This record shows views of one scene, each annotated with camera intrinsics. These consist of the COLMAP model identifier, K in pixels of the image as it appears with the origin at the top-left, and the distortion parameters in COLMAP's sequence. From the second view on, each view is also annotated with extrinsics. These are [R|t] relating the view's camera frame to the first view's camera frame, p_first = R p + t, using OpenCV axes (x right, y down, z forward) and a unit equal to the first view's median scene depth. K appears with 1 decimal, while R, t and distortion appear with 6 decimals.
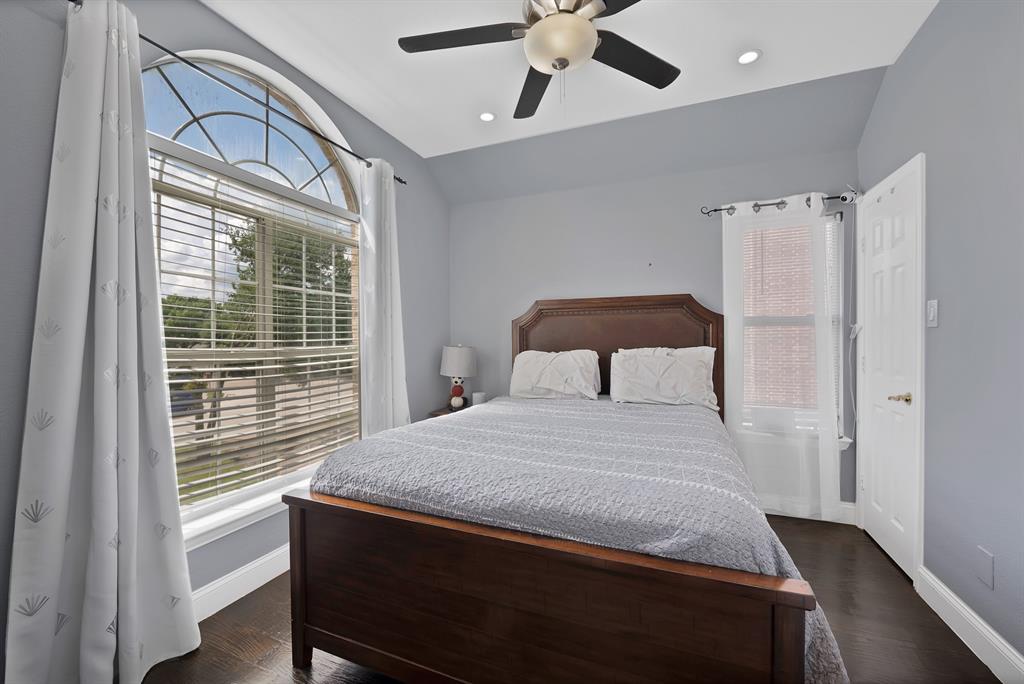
lens RADIAL K [[414.0, 0, 513.3], [0, 414.0, 343.3], [0, 0, 1]] dist [-0.003342, -0.000049]
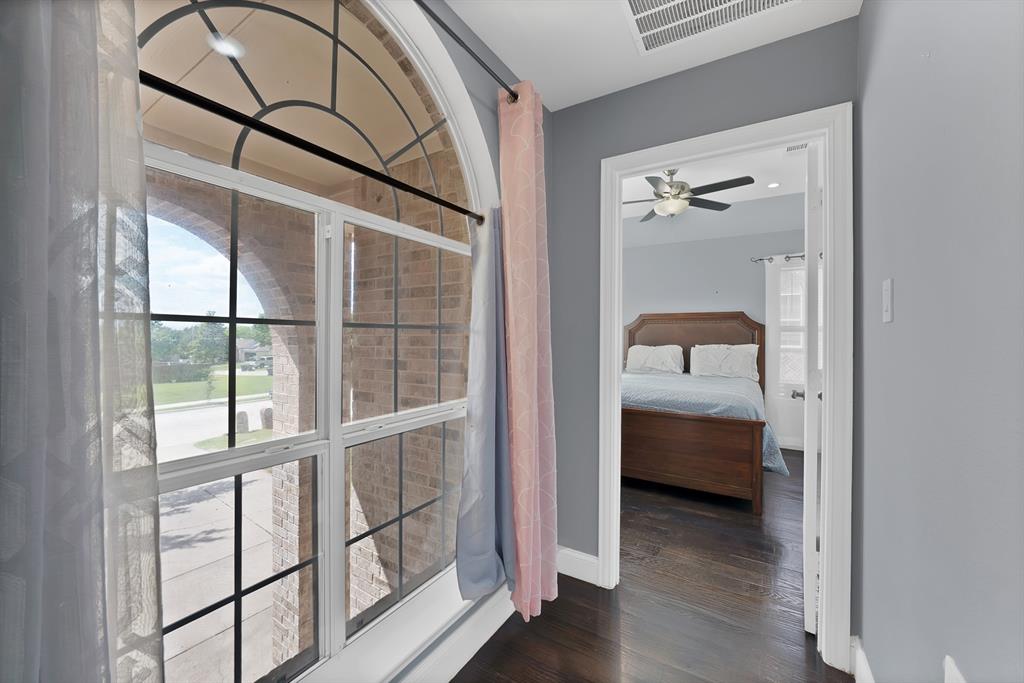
lens RADIAL K [[414.0, 0, 508.3], [0, 414.0, 338.2], [0, 0, 1]] dist [-0.003342, -0.000049]
pose [[0.986165, 0.013002, -0.165258, -0.210932], [-0.014568, 0.999860, -0.008271, 0.012012], [0.165127, 0.010564, 0.986216, -0.752288]]
